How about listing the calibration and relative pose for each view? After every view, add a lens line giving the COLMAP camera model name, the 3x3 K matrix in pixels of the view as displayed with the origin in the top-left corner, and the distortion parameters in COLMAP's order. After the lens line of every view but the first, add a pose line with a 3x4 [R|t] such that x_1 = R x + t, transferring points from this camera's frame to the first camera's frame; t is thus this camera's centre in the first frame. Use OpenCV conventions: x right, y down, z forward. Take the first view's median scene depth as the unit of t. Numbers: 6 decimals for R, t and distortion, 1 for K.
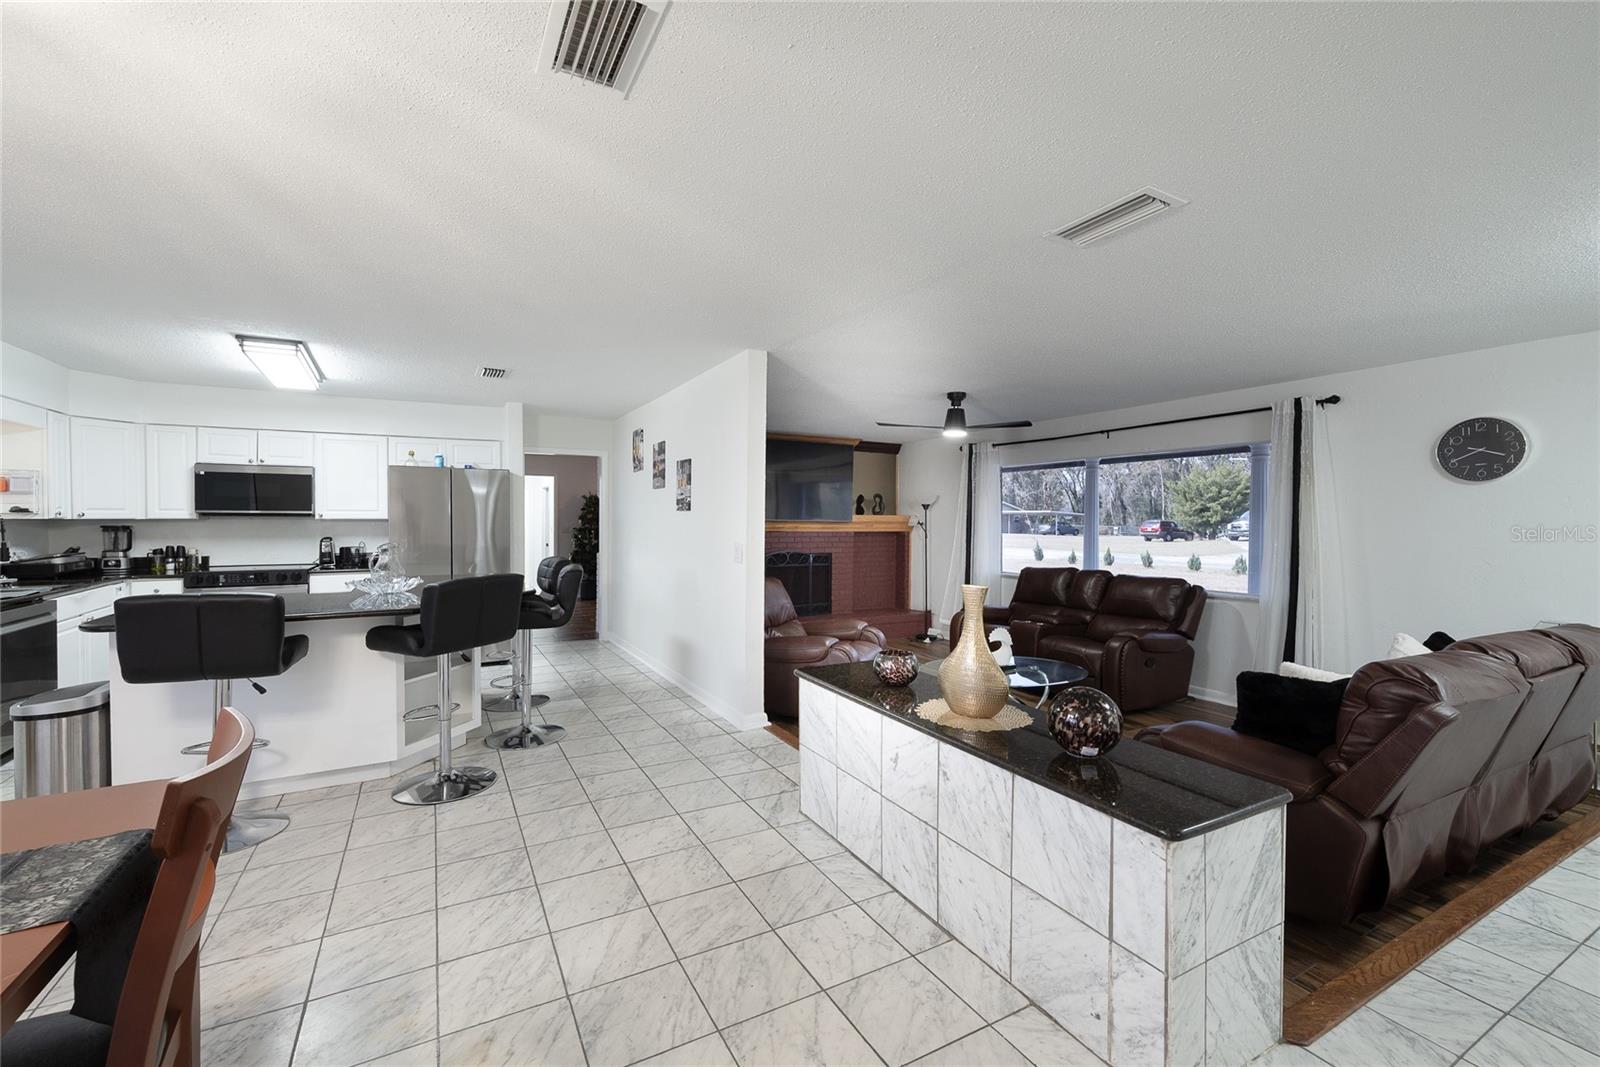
lens RADIAL K [[640.3, 0, 795.2], [0, 640.3, 520.2], [0, 0, 1]] dist [-0.002108, -0.001240]
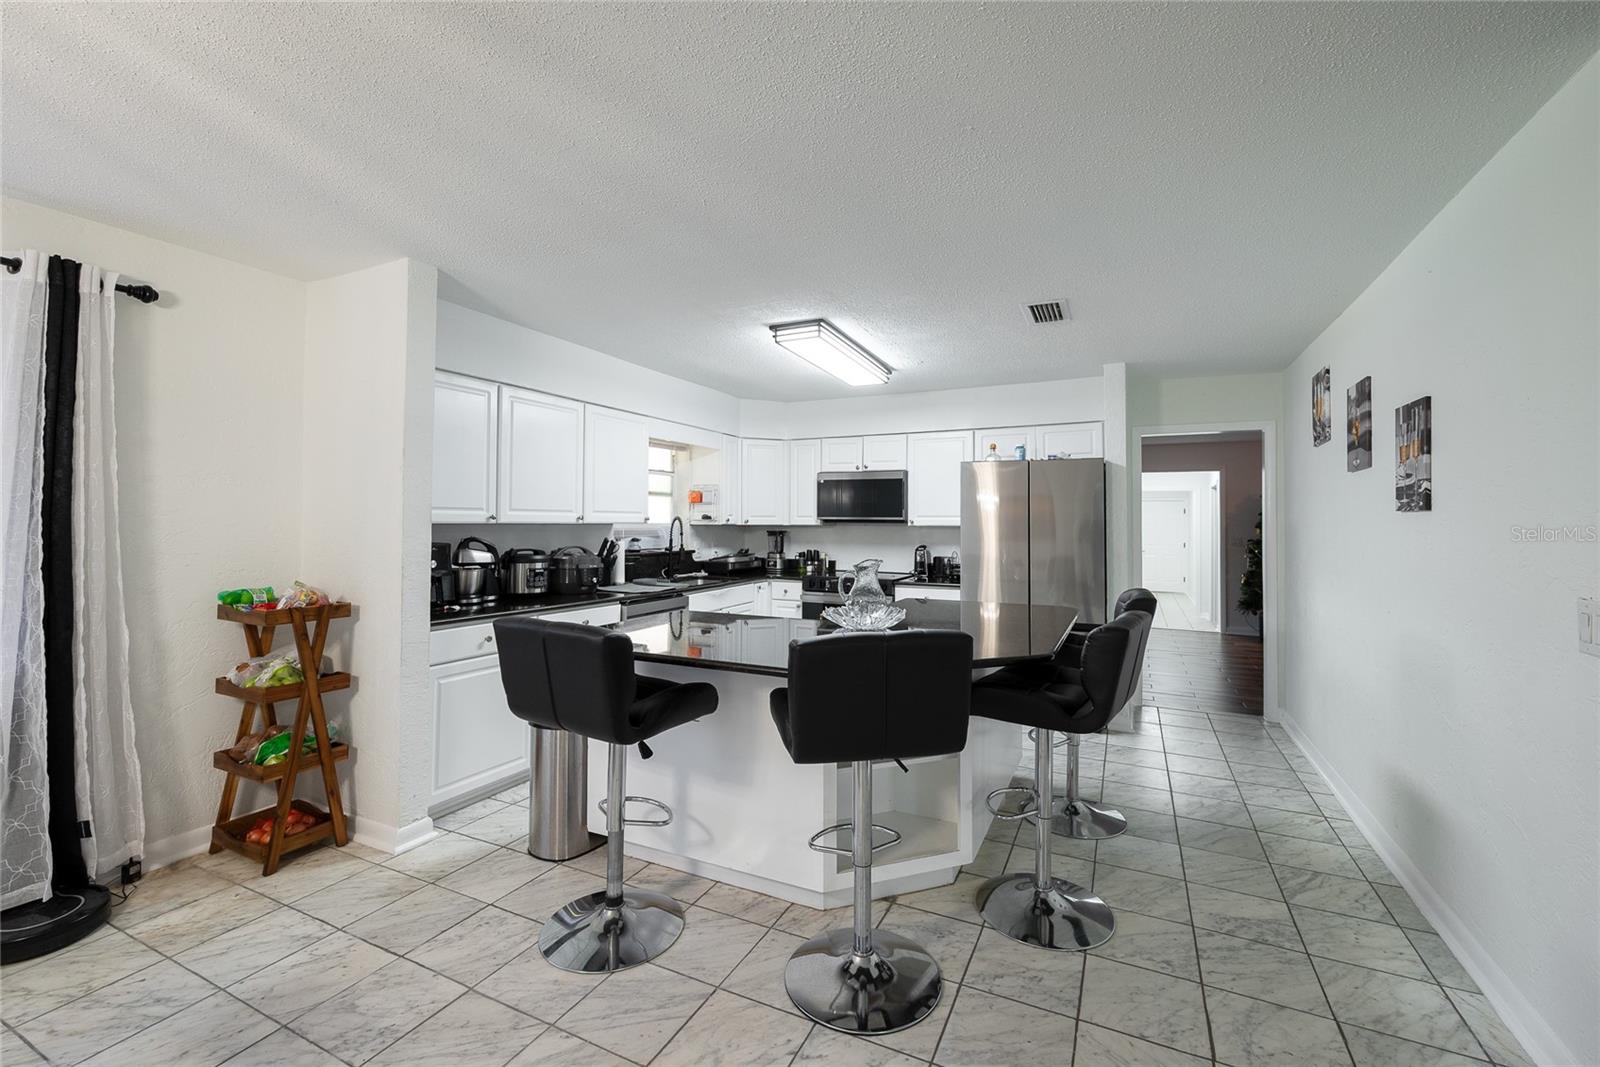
lens RADIAL K [[673.0, 0, 835.3], [0, 673.0, 507.7], [0, 0, 1]] dist [0.001608, 0.000343]
pose [[0.600880, -0.017037, -0.799158, -0.033762], [-0.006632, 0.999632, -0.026298, -0.001731], [0.799312, 0.021102, 0.600546, 0.354748]]
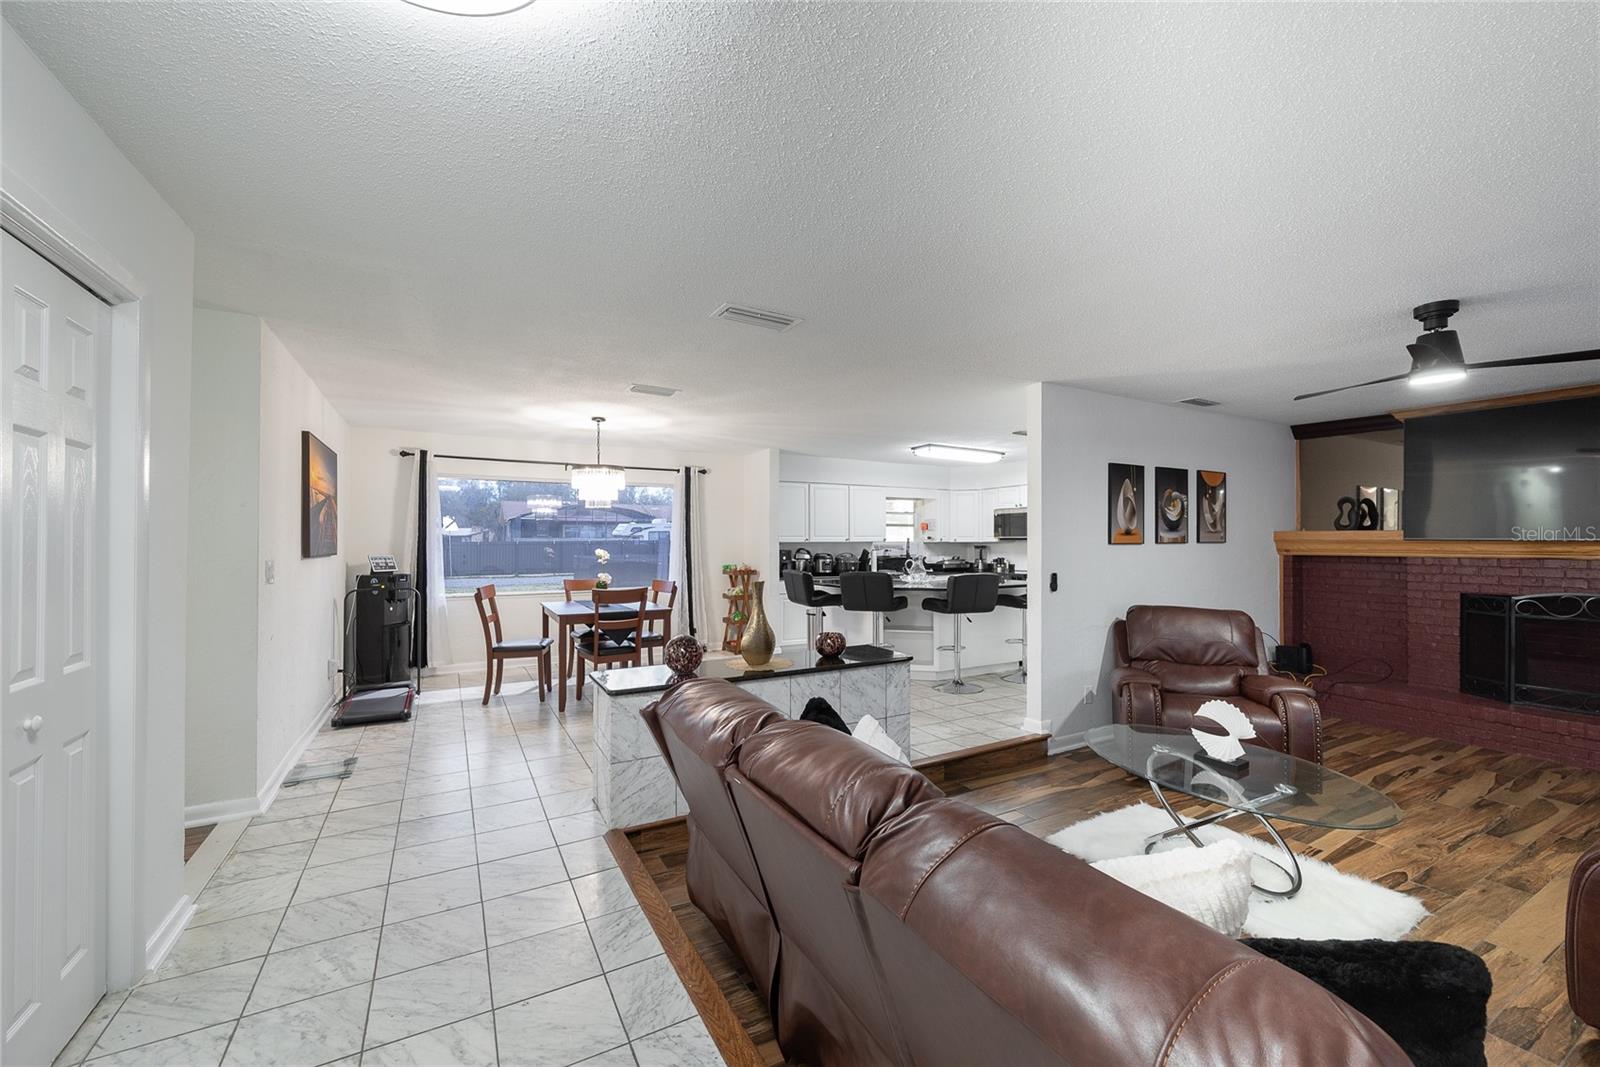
lens RADIAL K [[640.3, 0, 795.8], [0, 640.3, 528.2], [0, 0, 1]] dist [-0.002108, -0.001240]
pose [[0.012262, -0.026266, -0.999580, 0.774422], [0.001905, 0.999654, -0.026244, 0.005683], [0.999923, -0.001583, 0.012308, 0.441727]]
